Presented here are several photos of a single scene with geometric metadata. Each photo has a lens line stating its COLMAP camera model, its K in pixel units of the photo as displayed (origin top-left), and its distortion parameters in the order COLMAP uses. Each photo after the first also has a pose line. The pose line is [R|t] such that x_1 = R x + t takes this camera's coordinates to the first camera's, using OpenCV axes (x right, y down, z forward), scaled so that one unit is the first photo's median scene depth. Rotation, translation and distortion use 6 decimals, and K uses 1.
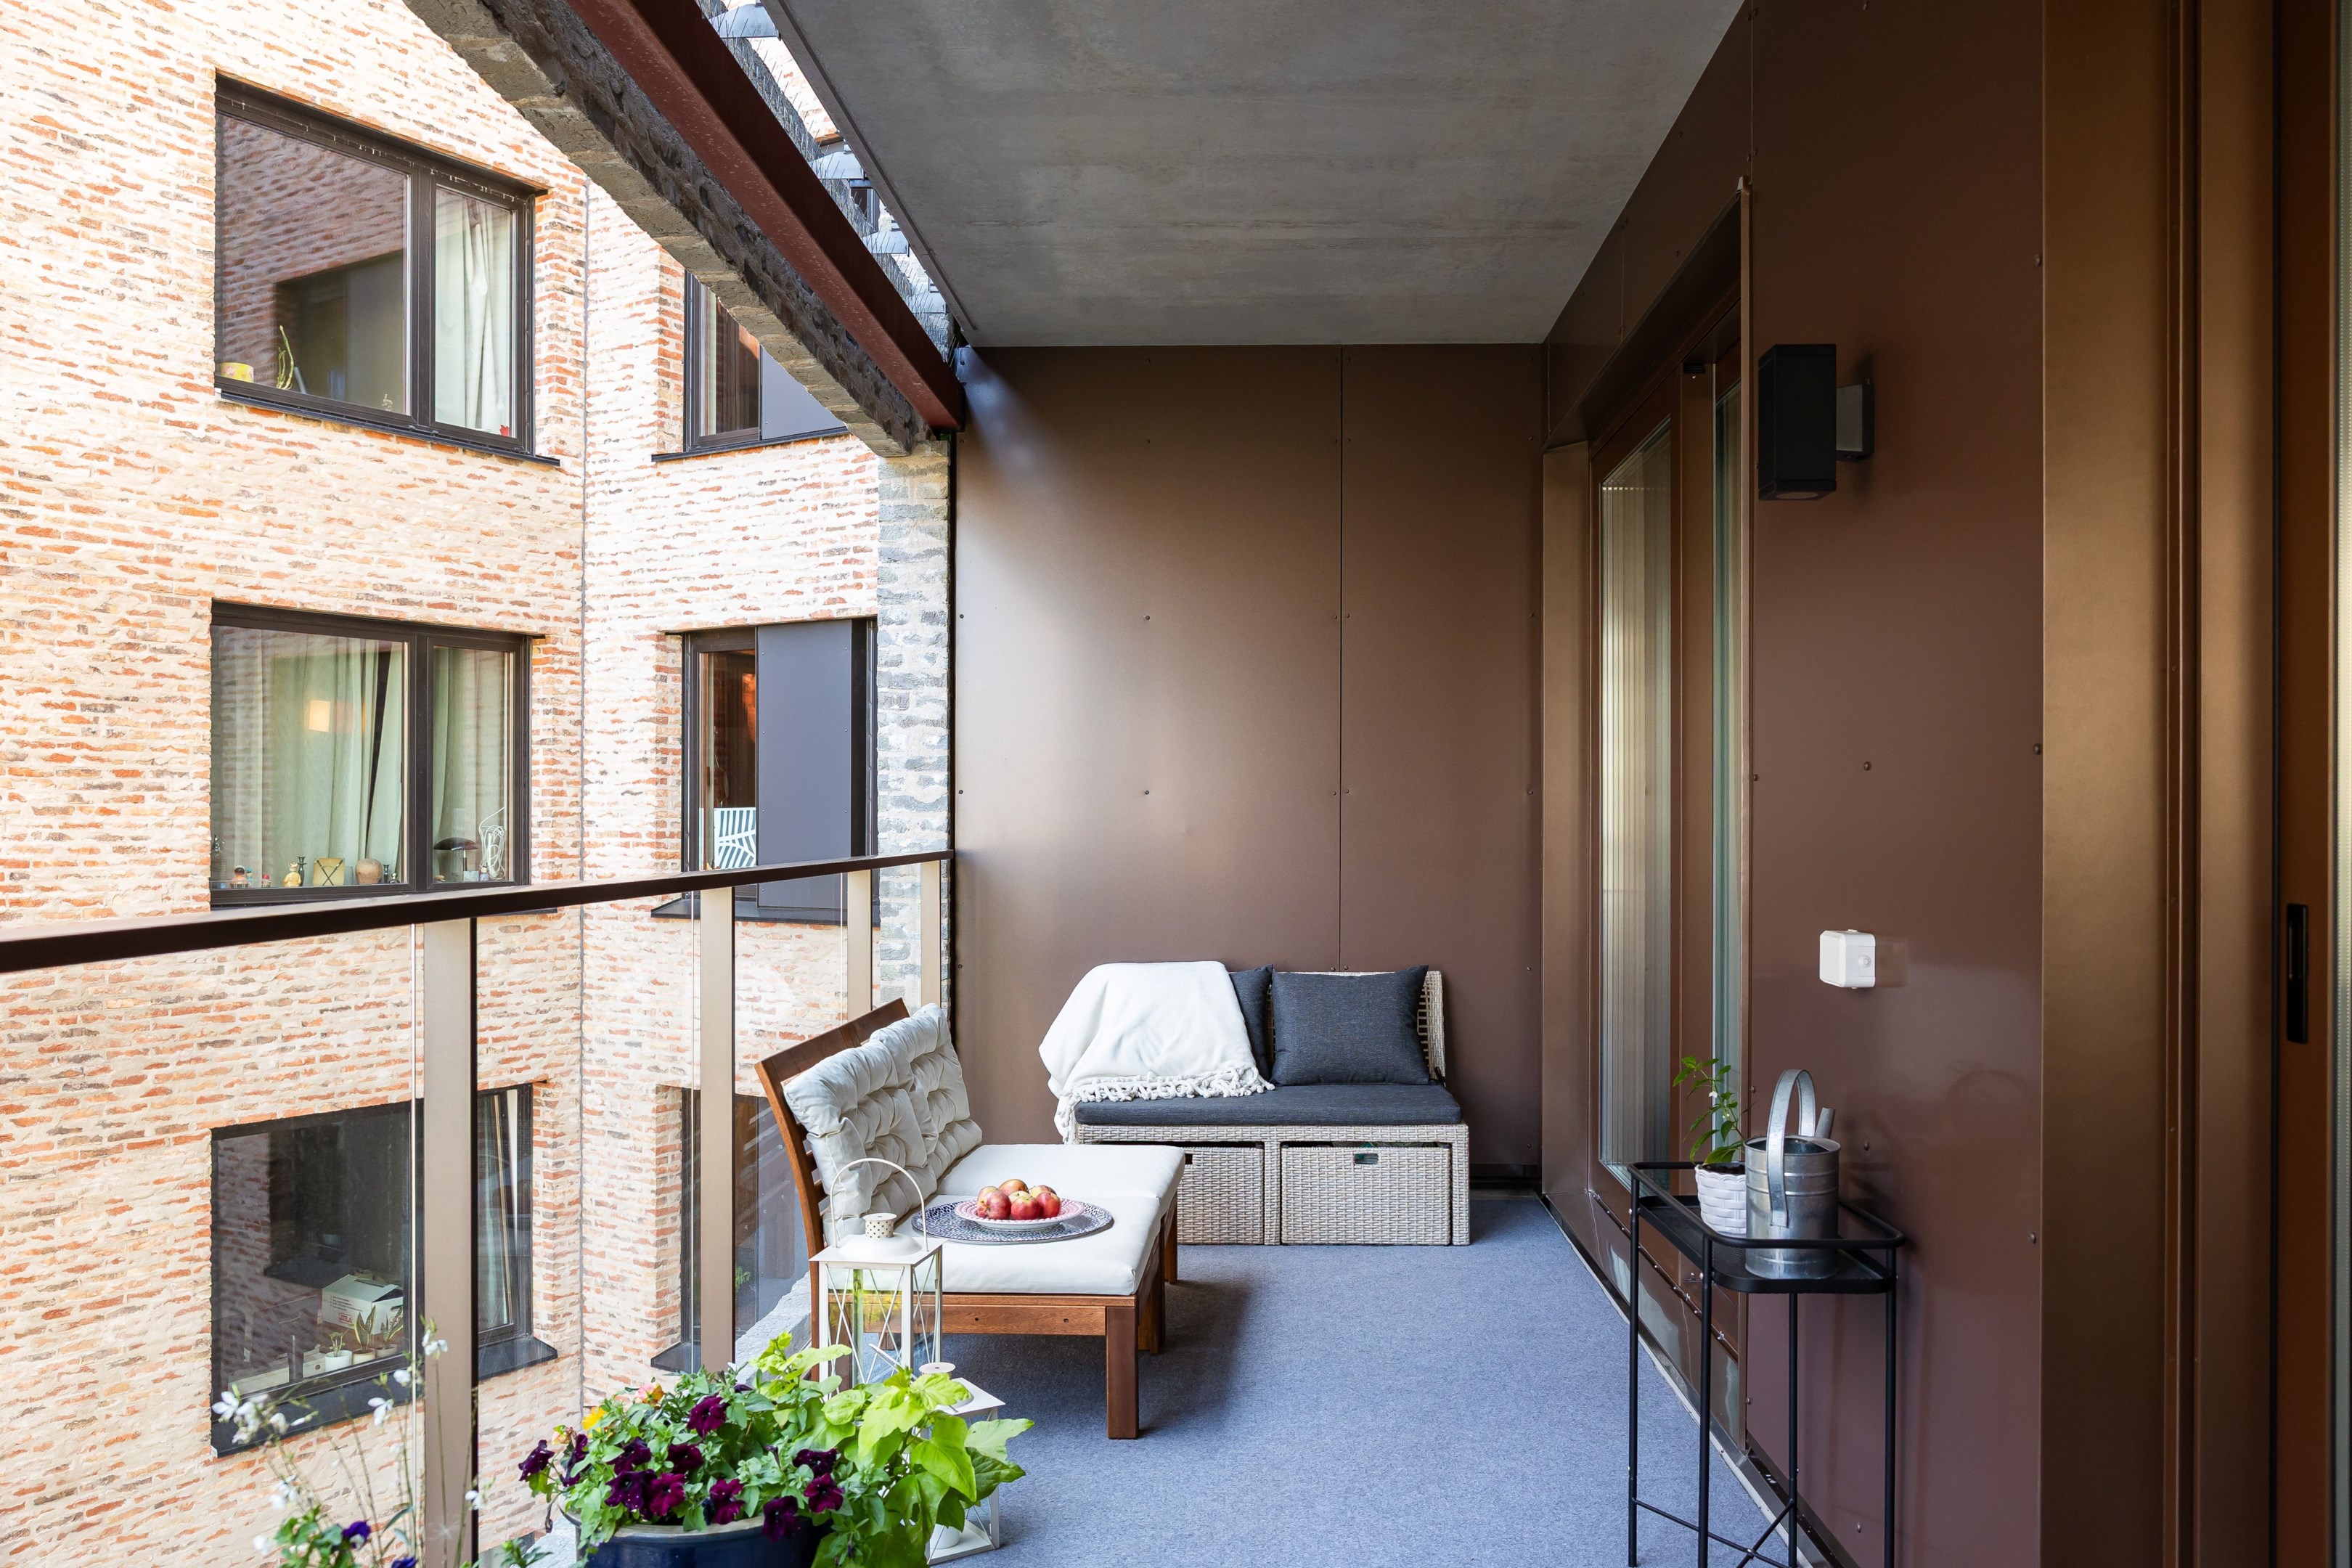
lens RADIAL K [[1900.6, 0, 1176.1], [0, 1900.6, 793.1], [0, 0, 1]] dist [-0.026275, 0.033872]
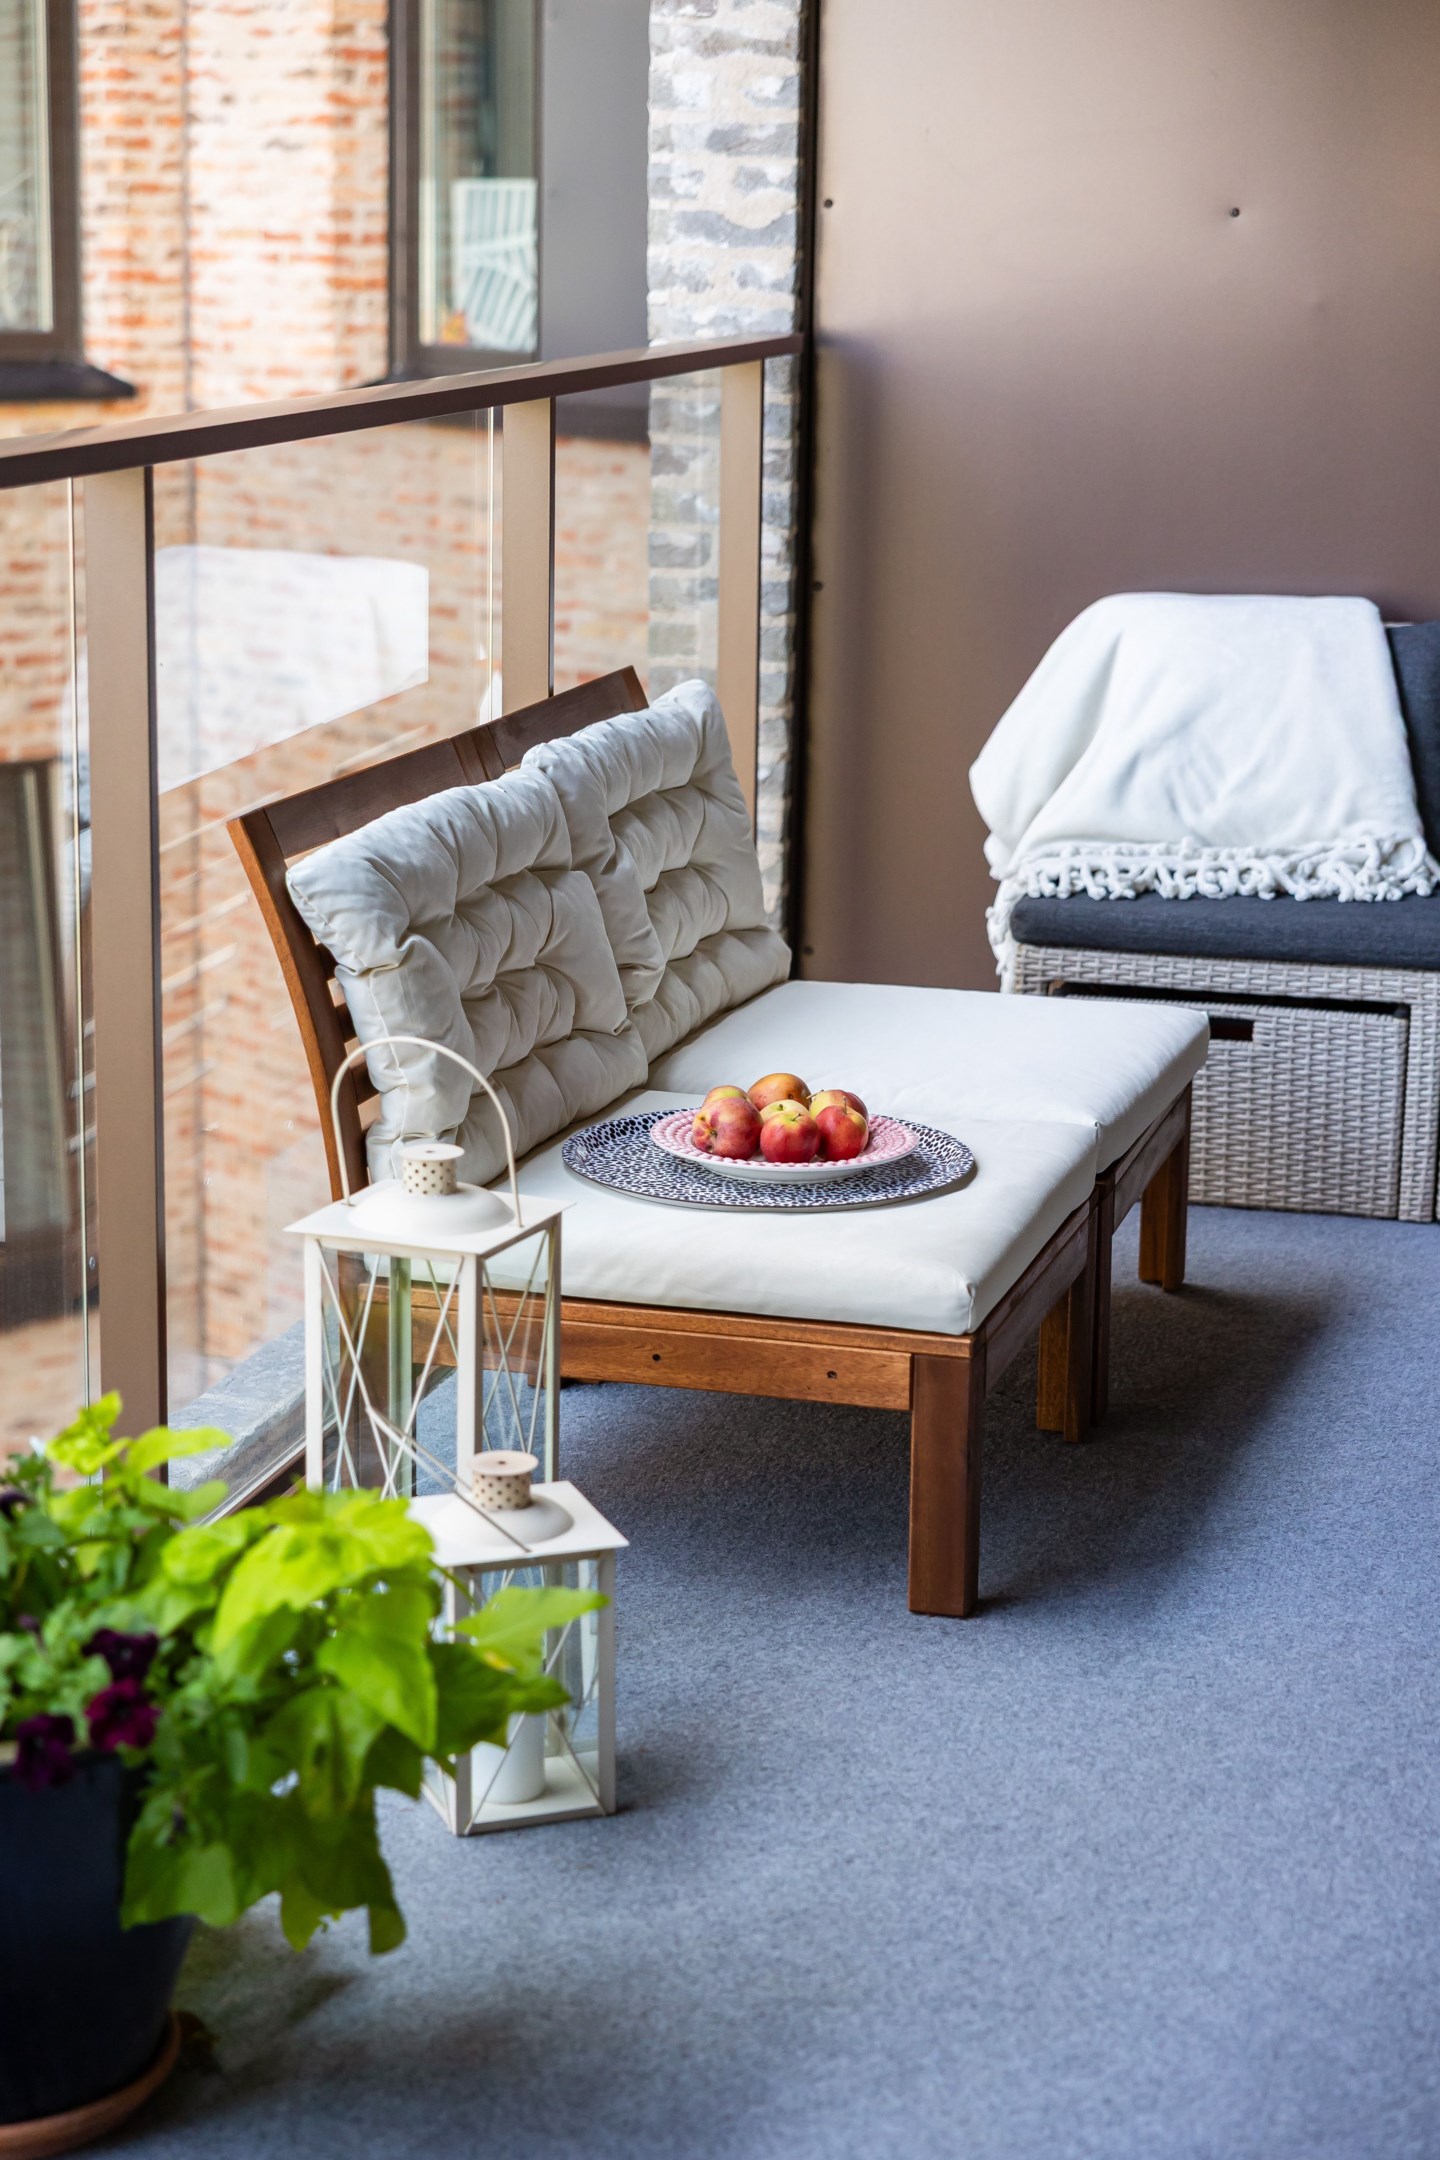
lens RADIAL K [[4163.9, 0, 718.2], [0, 4163.9, 1077.9], [0, 0, 1]] dist [0.029320, 0.000000]
pose [[0.972958, 0.064150, -0.221897, 0.105536], [-0.010383, 0.971836, 0.235428, -0.034773], [0.230750, -0.226757, 0.946222, -0.002293]]
